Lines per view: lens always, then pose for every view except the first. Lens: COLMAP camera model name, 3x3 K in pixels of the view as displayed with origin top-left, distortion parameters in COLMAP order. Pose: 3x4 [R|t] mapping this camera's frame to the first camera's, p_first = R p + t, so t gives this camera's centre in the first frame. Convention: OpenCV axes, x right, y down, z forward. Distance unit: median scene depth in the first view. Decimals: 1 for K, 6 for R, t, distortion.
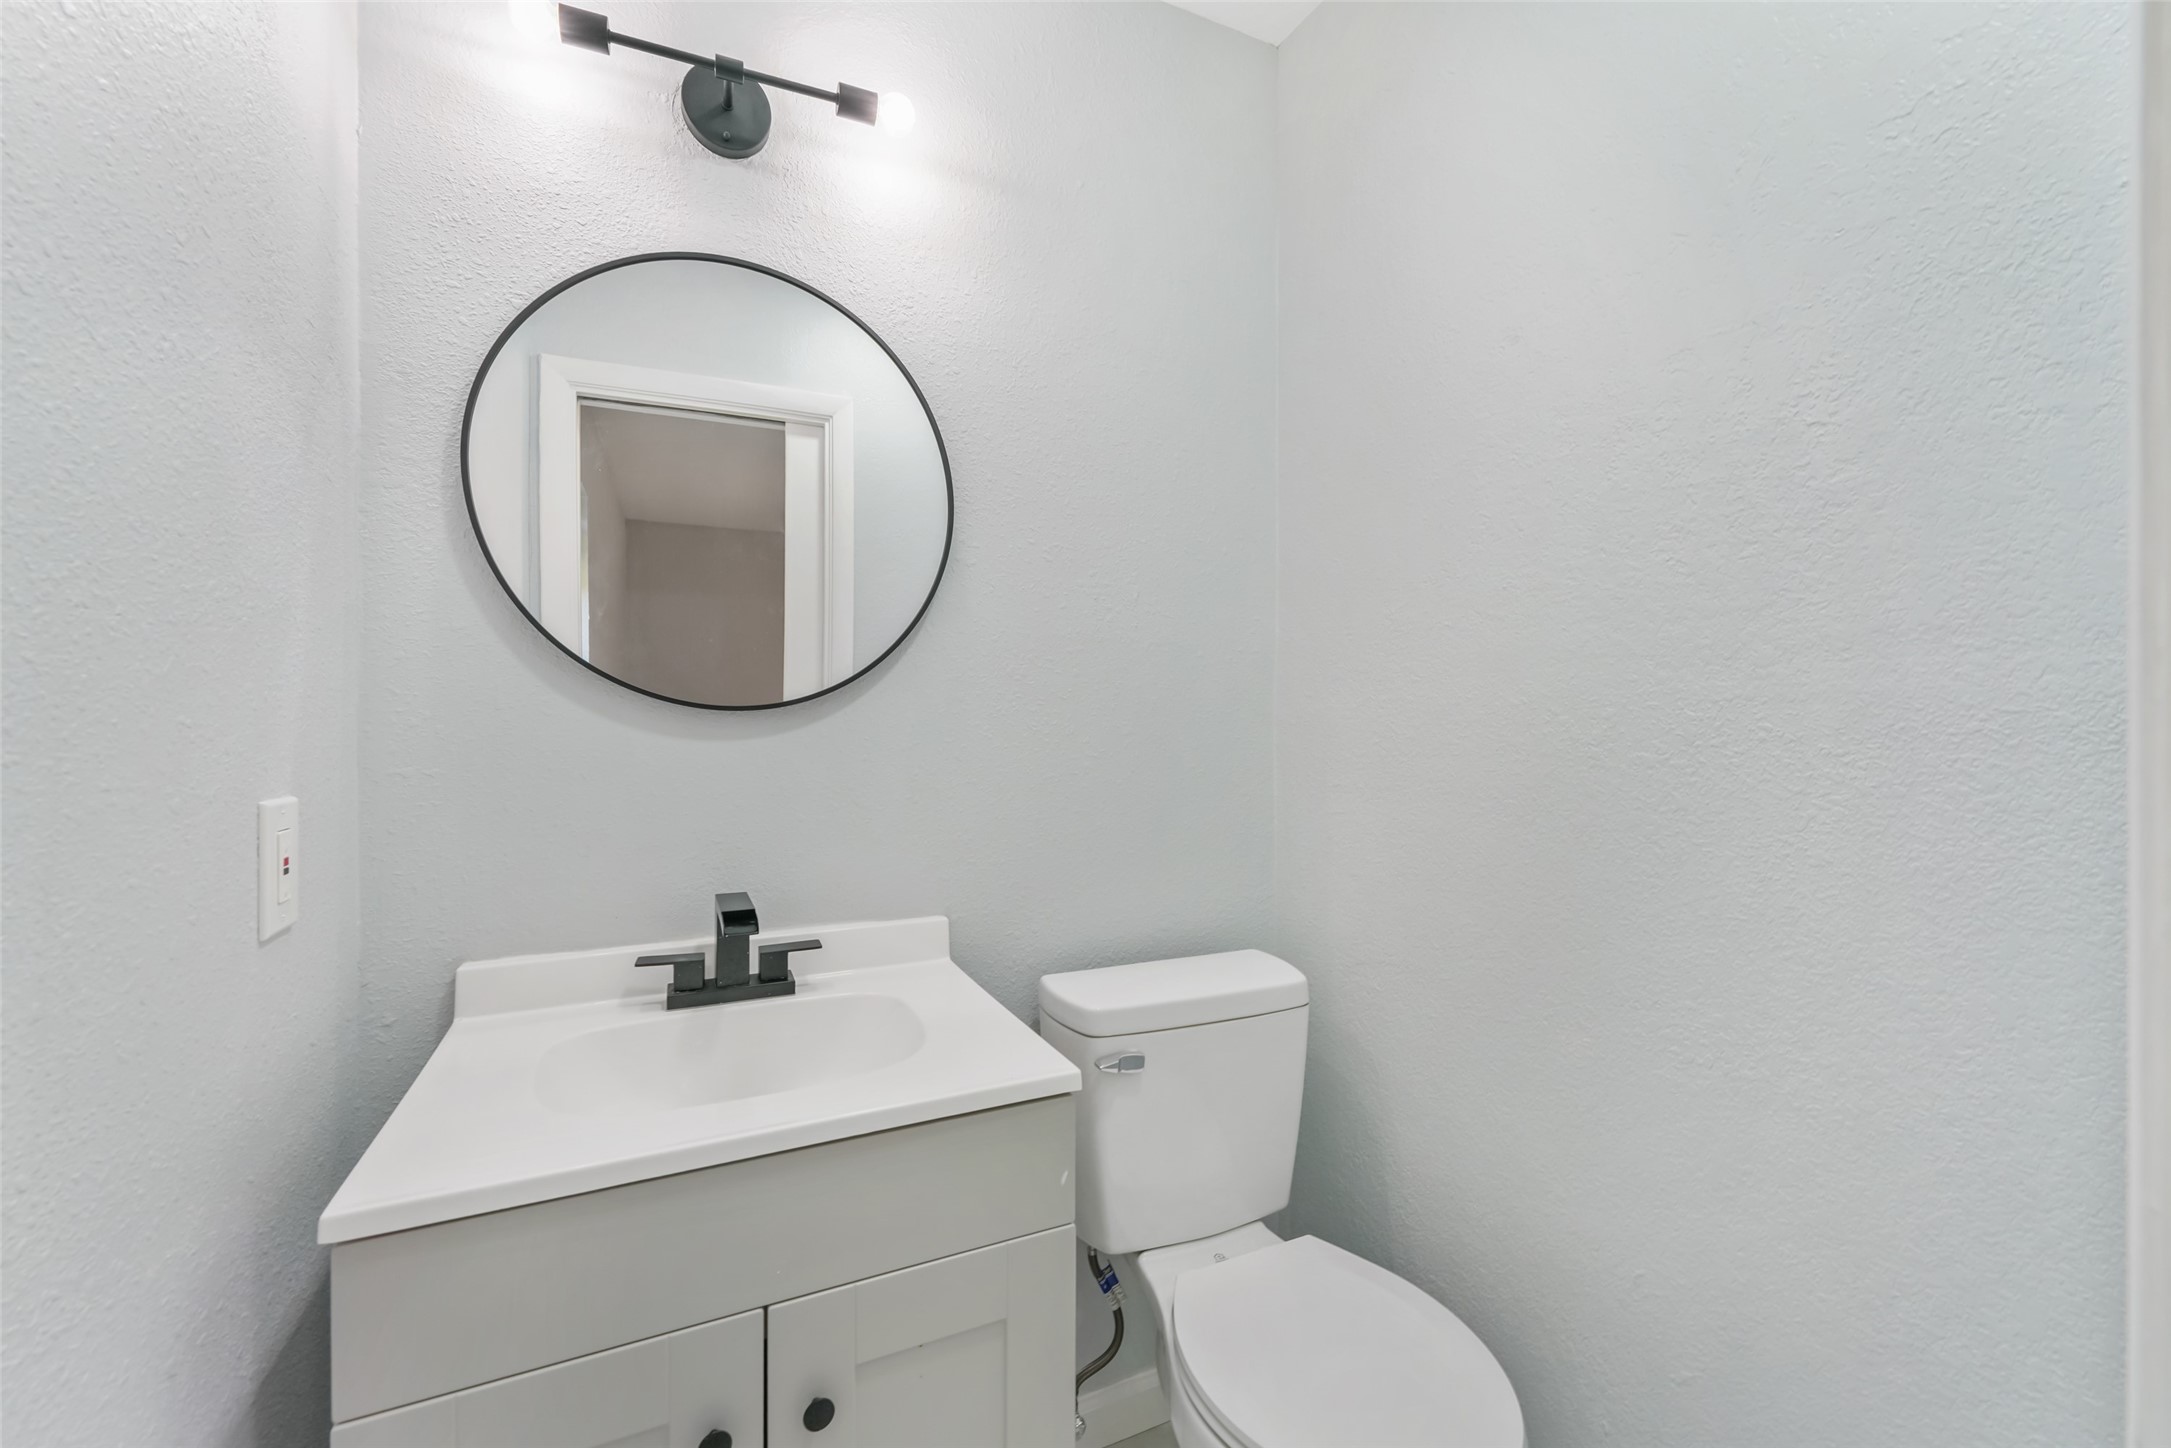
lens RADIAL K [[873.6, 0, 1076.0], [0, 873.6, 716.8], [0, 0, 1]] dist [0.003437, 0.000265]
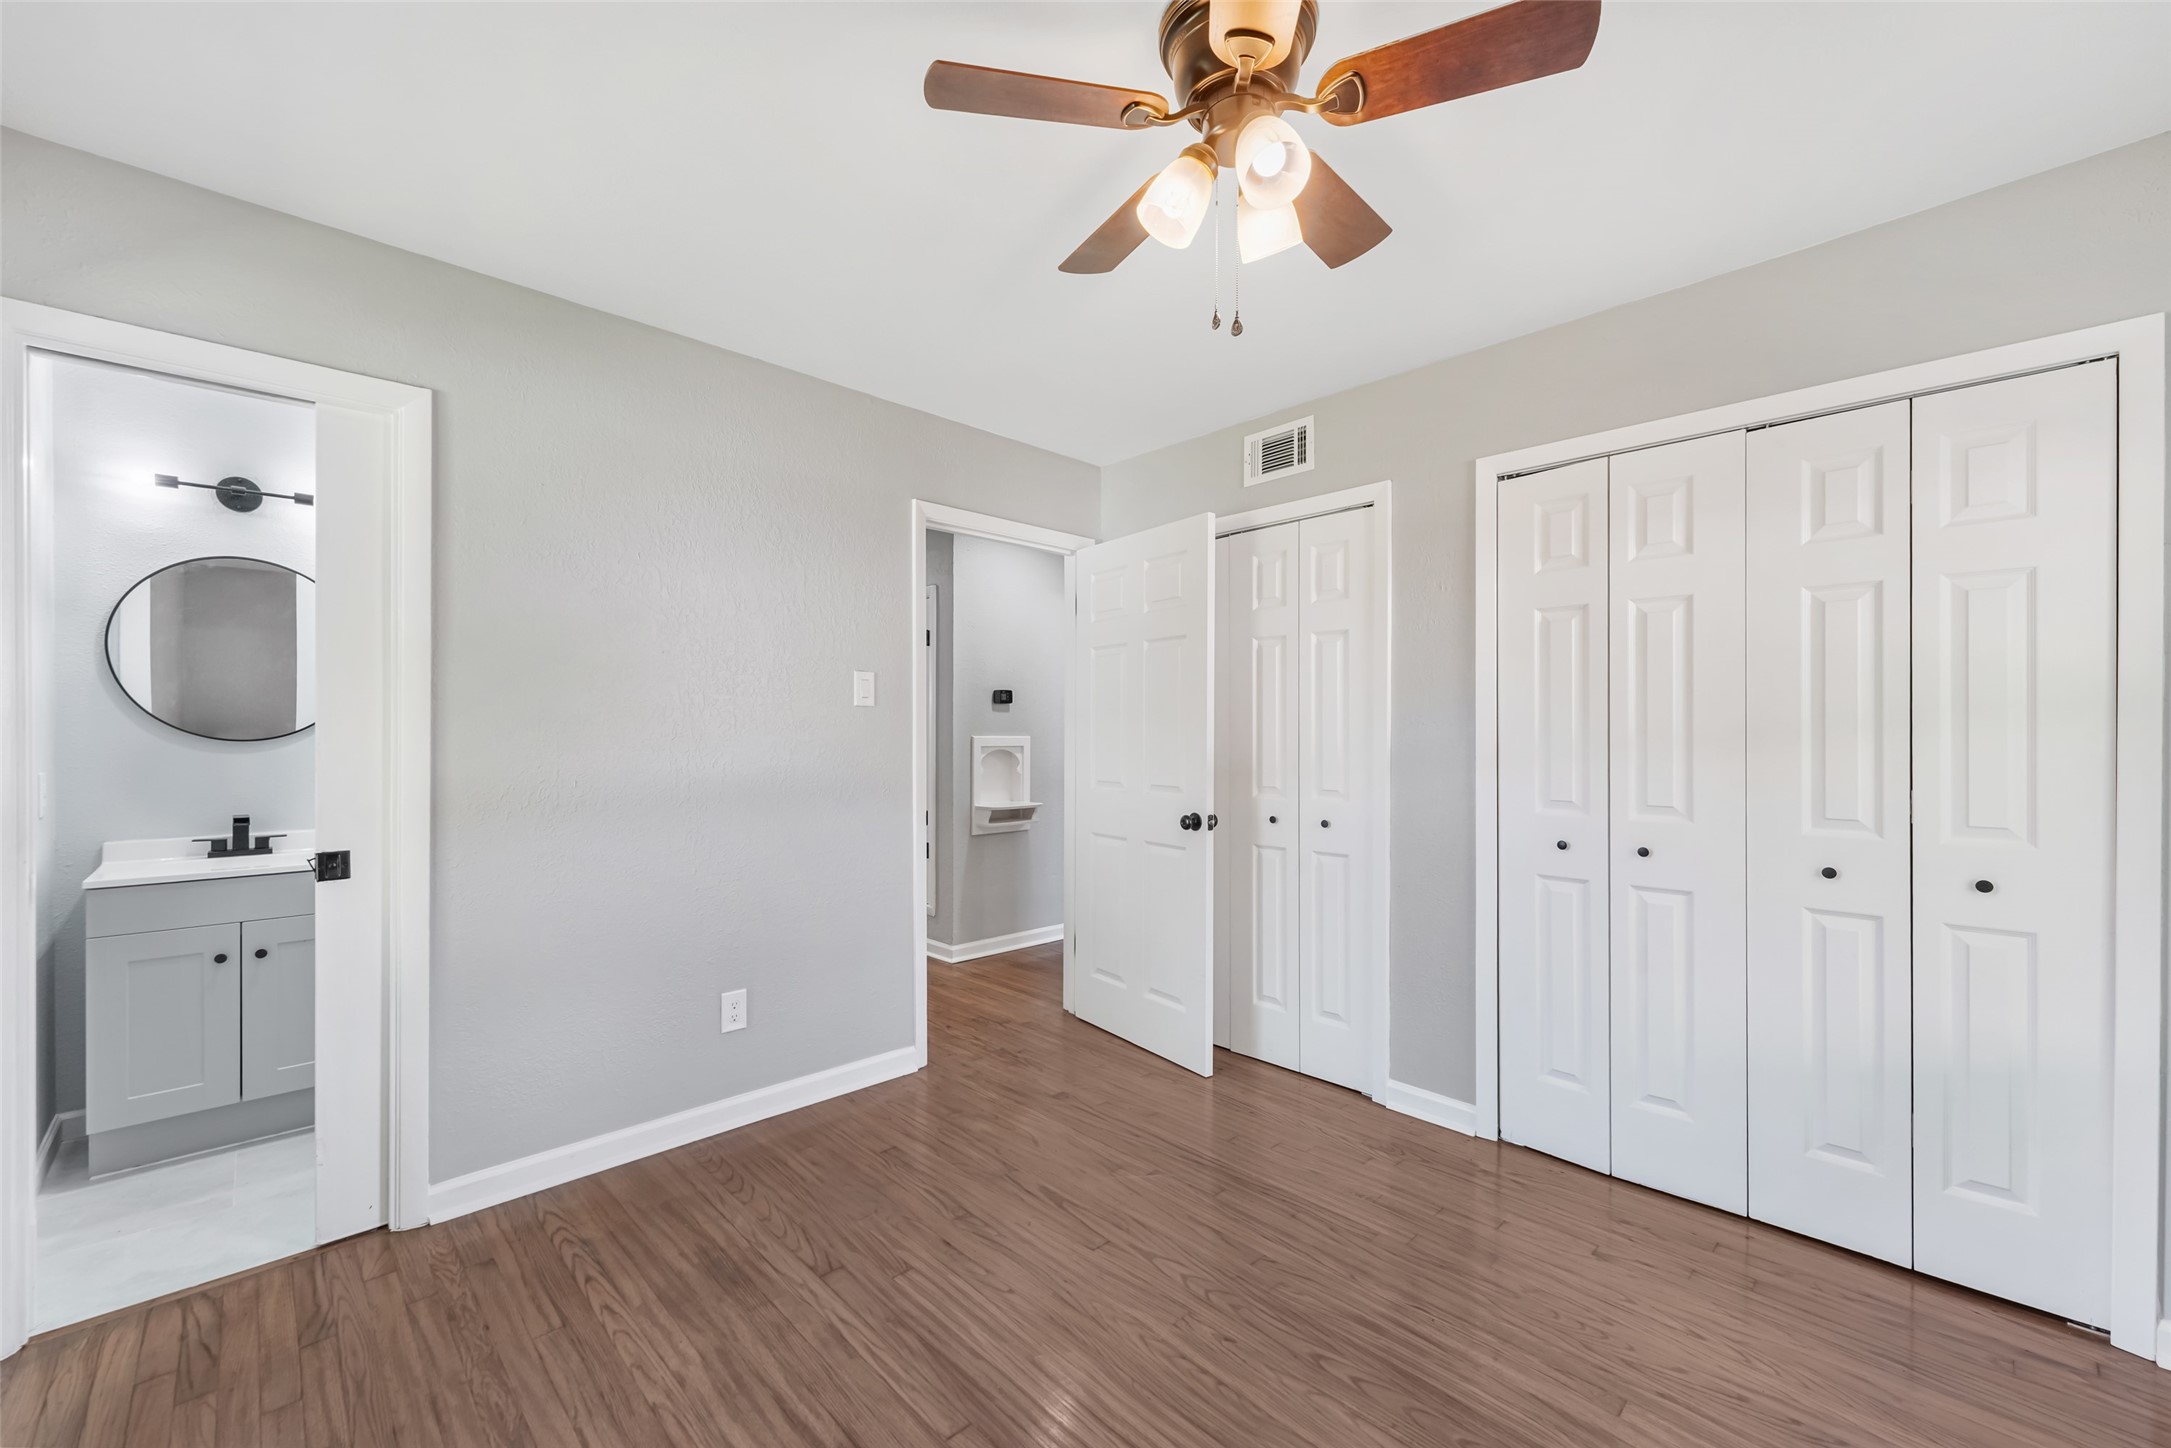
lens RADIAL K [[873.6, 0, 1091.1], [0, 873.6, 737.7], [0, 0, 1]] dist [0.003437, 0.000265]
pose [[0.947477, -0.006298, 0.319763, 1.153318], [0.009387, 0.999923, -0.008120, 0.021824], [-0.319687, 0.010695, 0.947463, -2.241606]]
